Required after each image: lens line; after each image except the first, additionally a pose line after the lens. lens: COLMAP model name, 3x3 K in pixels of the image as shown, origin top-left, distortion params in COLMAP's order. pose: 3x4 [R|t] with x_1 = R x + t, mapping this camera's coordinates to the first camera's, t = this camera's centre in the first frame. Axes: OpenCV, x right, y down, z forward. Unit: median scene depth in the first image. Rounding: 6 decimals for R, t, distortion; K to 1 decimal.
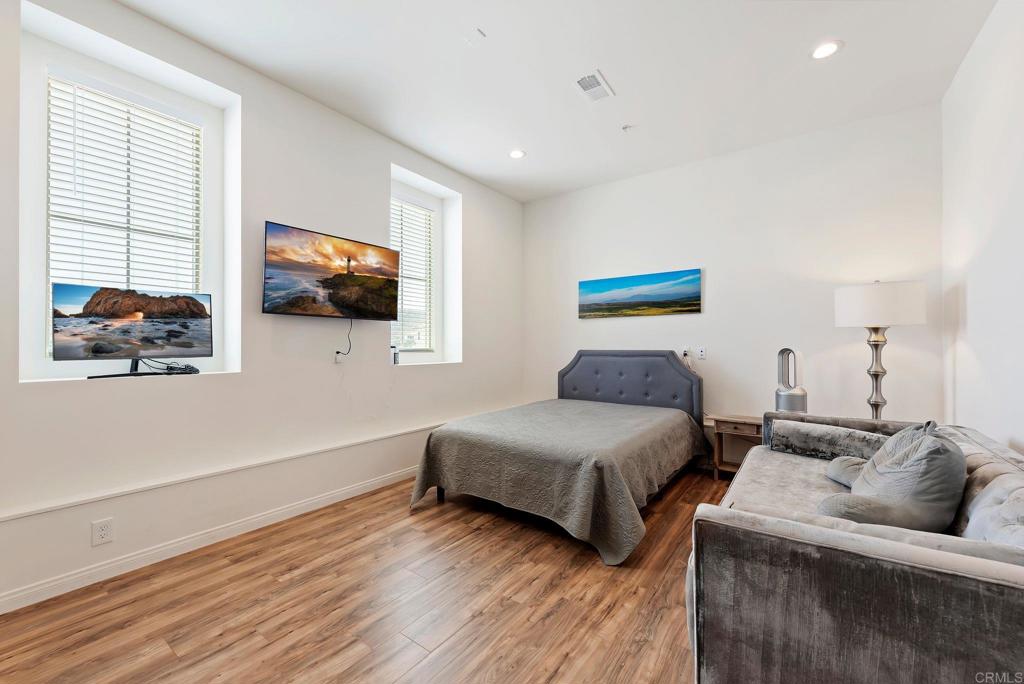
lens RADIAL K [[409.4, 0, 512.0], [0, 409.4, 342.0], [0, 0, 1]] dist [0.022655, -0.000135]
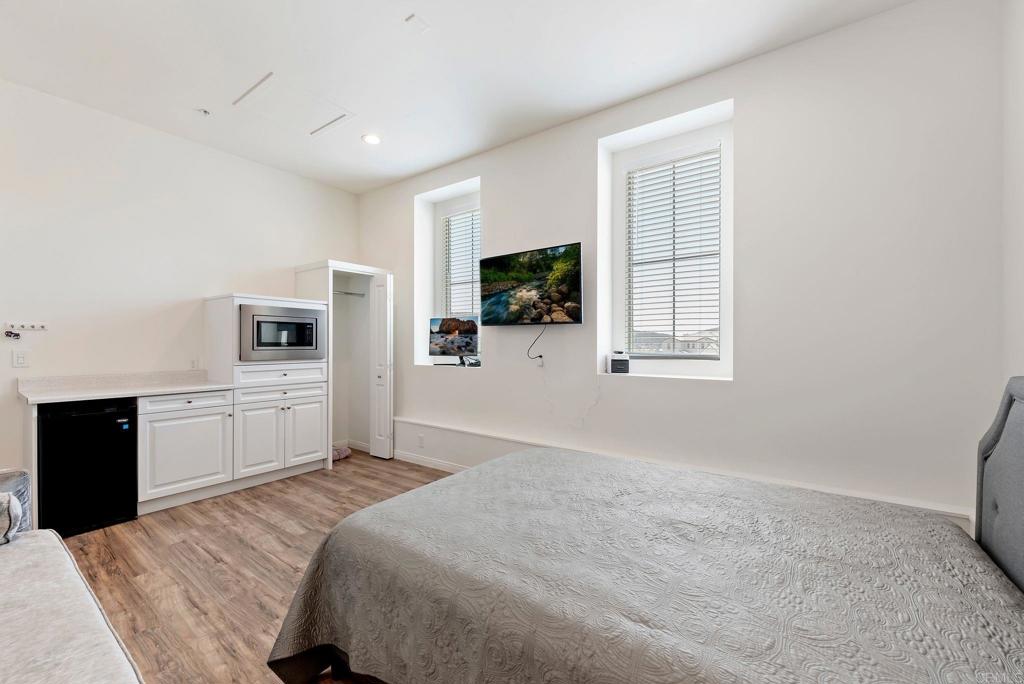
lens RADIAL K [[408.1, 0, 510.4], [0, 408.1, 346.6], [0, 0, 1]] dist [-0.002531, -0.000355]
pose [[0.003789, 0.005955, -0.999975, 0.859461], [0.006595, 0.999960, 0.005980, -0.011096], [0.999971, -0.006617, 0.003749, 1.238922]]
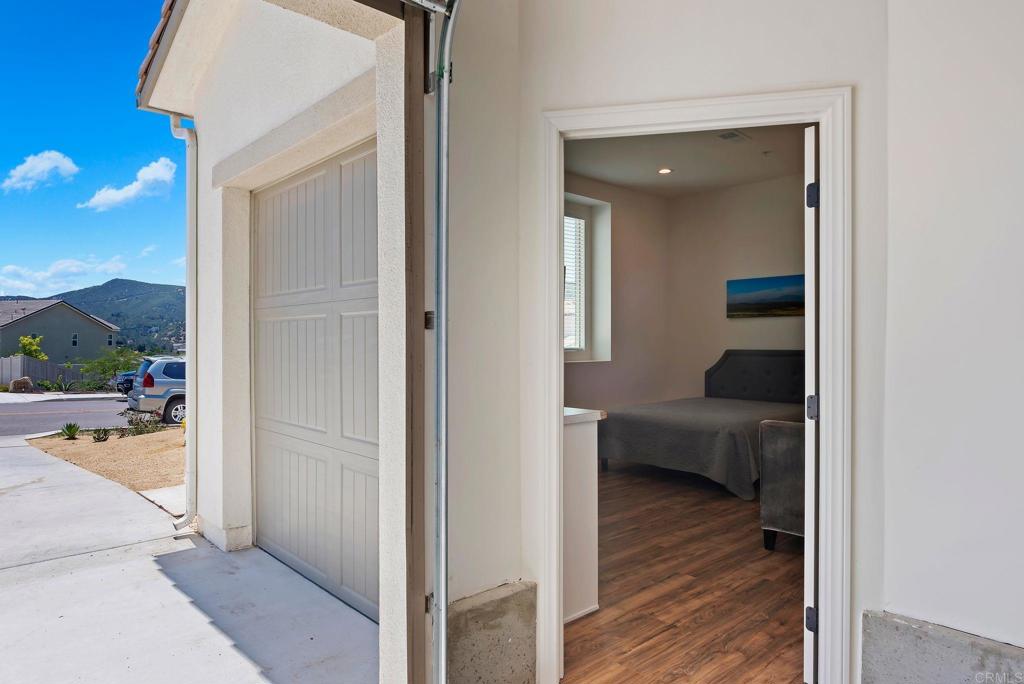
lens RADIAL K [[621.6, 0, 512.0], [0, 621.6, 342.0], [0, 0, 1]] dist [0.035288, 0.000119]
pose [[0.980230, -0.001257, -0.197860, -0.097734], [0.003659, 0.999924, 0.011779, -0.037261], [0.197830, -0.012270, 0.980160, -1.191772]]
